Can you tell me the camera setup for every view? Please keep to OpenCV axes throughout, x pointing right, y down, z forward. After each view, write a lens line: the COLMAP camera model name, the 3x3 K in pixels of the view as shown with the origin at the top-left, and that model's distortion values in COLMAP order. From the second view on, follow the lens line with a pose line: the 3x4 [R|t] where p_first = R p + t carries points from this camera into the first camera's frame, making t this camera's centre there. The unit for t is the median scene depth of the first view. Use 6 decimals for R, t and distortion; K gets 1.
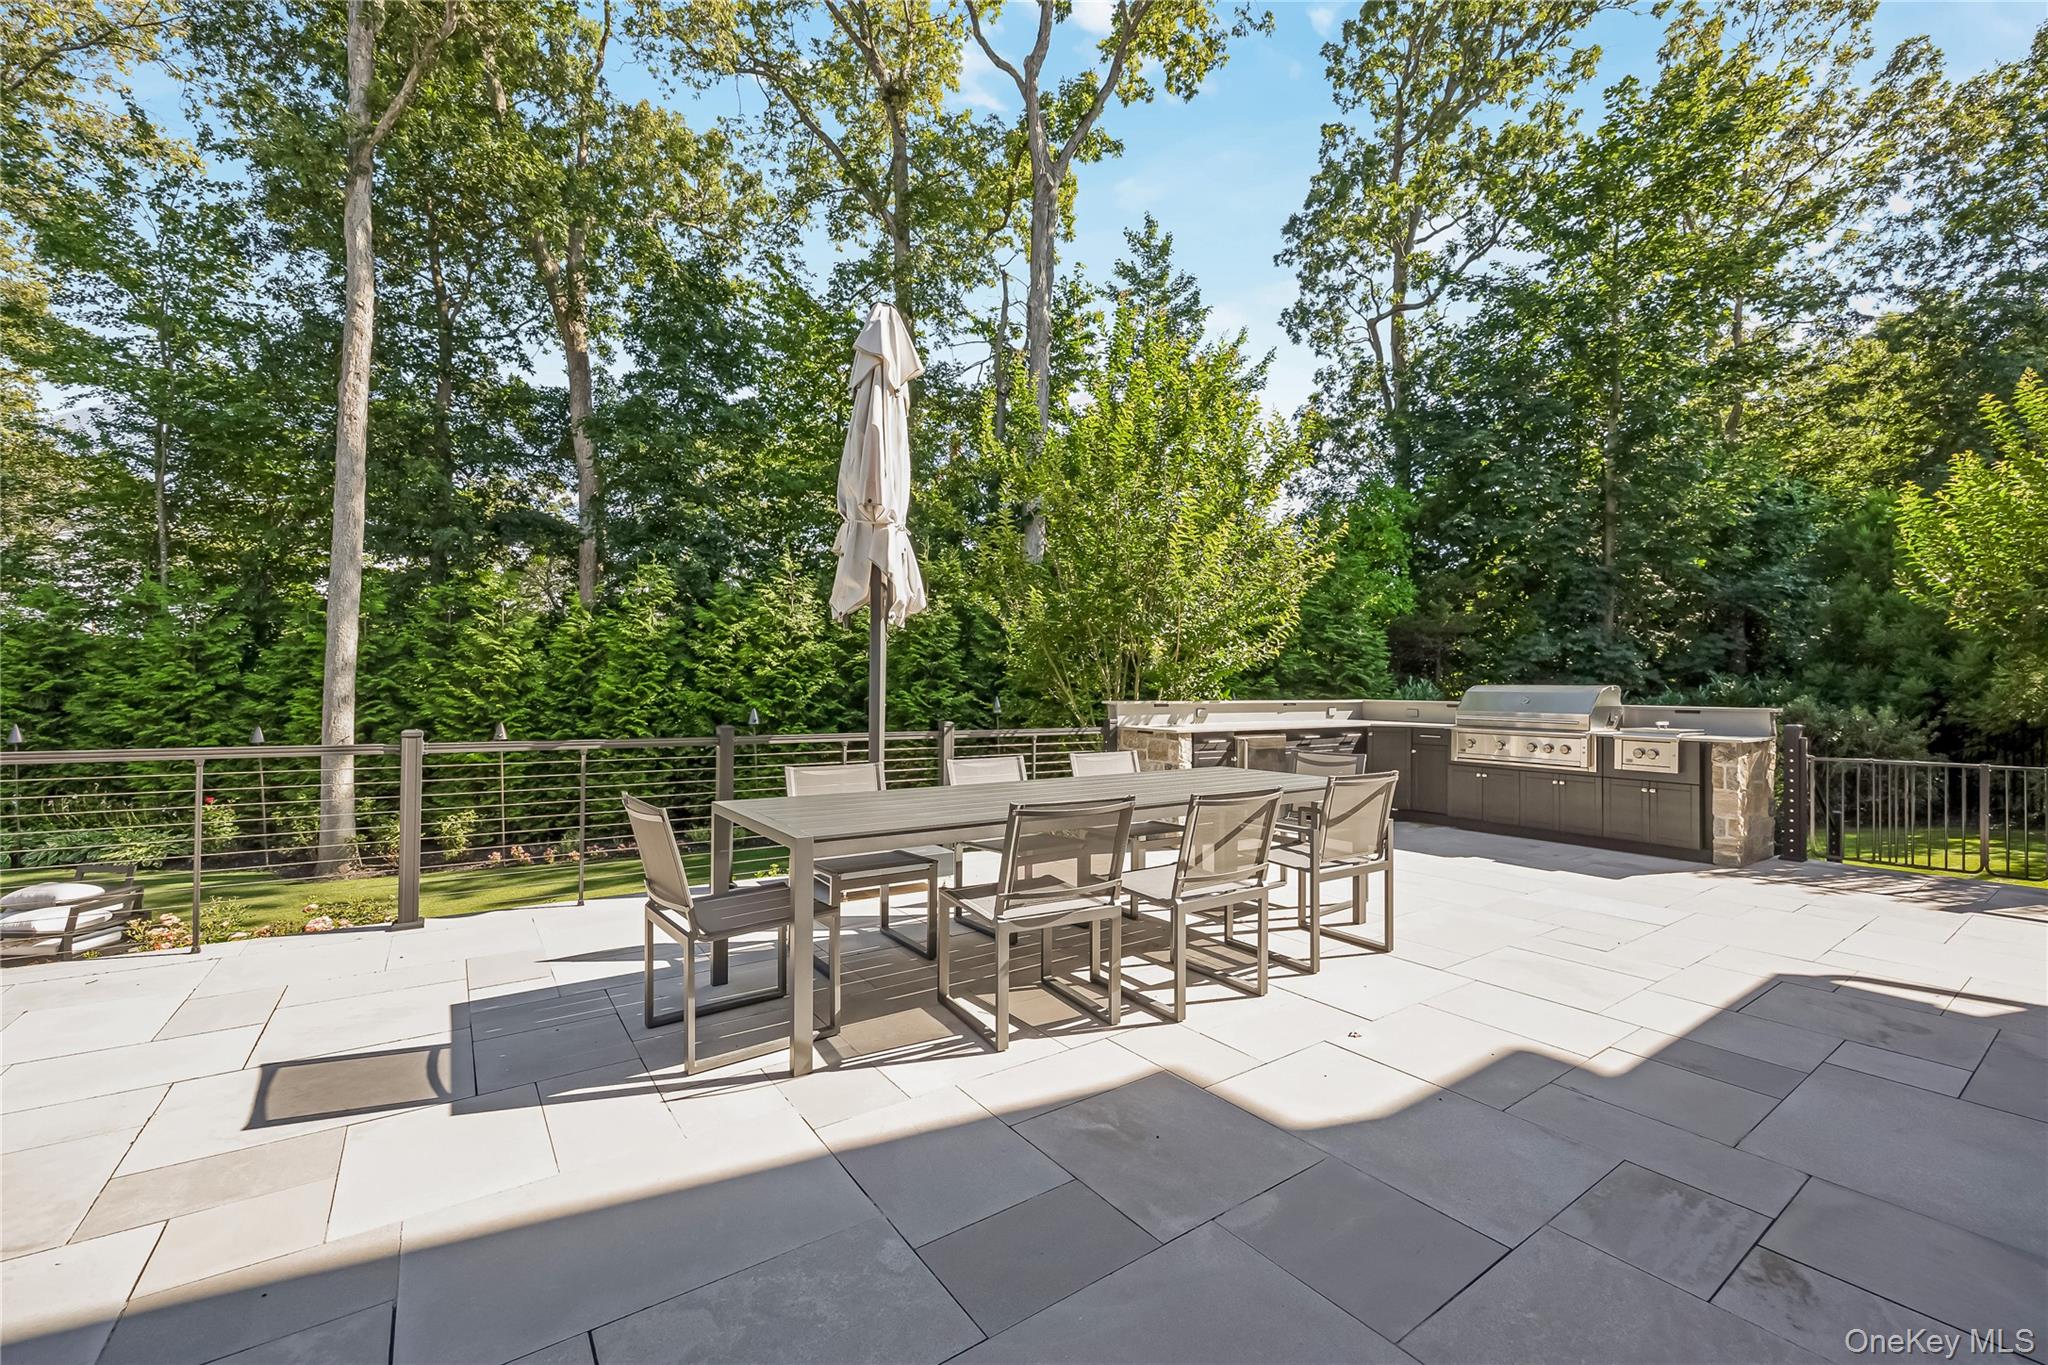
lens RADIAL K [[834.8, 0, 1024.8], [0, 834.8, 682.1], [0, 0, 1]] dist [-0.002239, 0.000218]
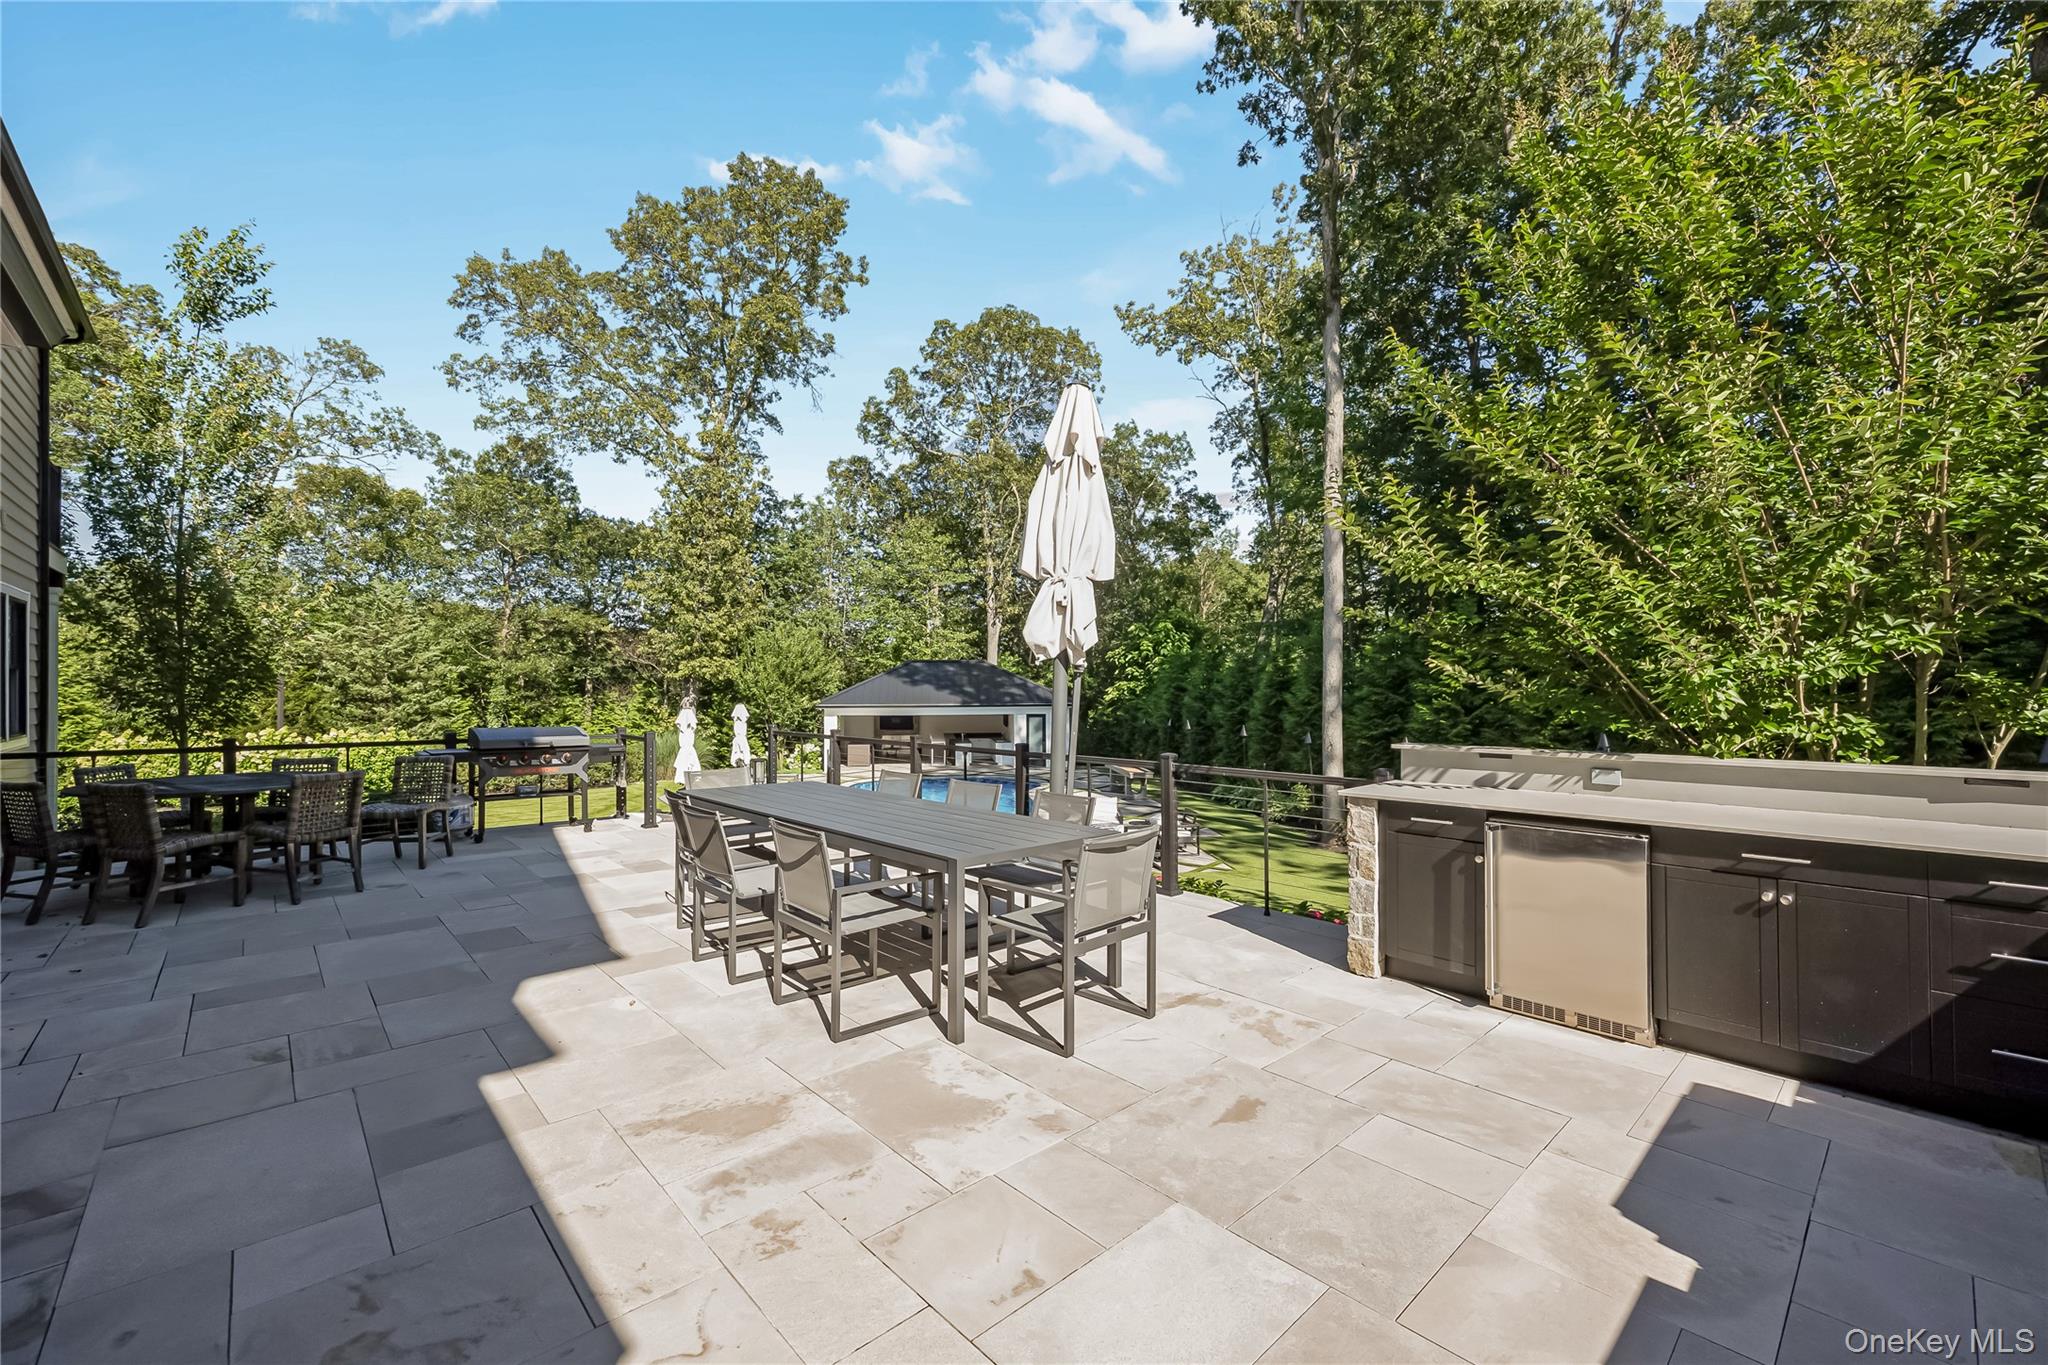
lens RADIAL K [[834.8, 0, 1020.2], [0, 834.8, 685.2], [0, 0, 1]] dist [-0.002239, 0.000218]
pose [[0.130192, -0.005631, -0.991473, 1.982747], [0.001958, 0.999983, -0.005423, -0.068752], [0.991487, -0.001235, 0.130201, 1.613272]]
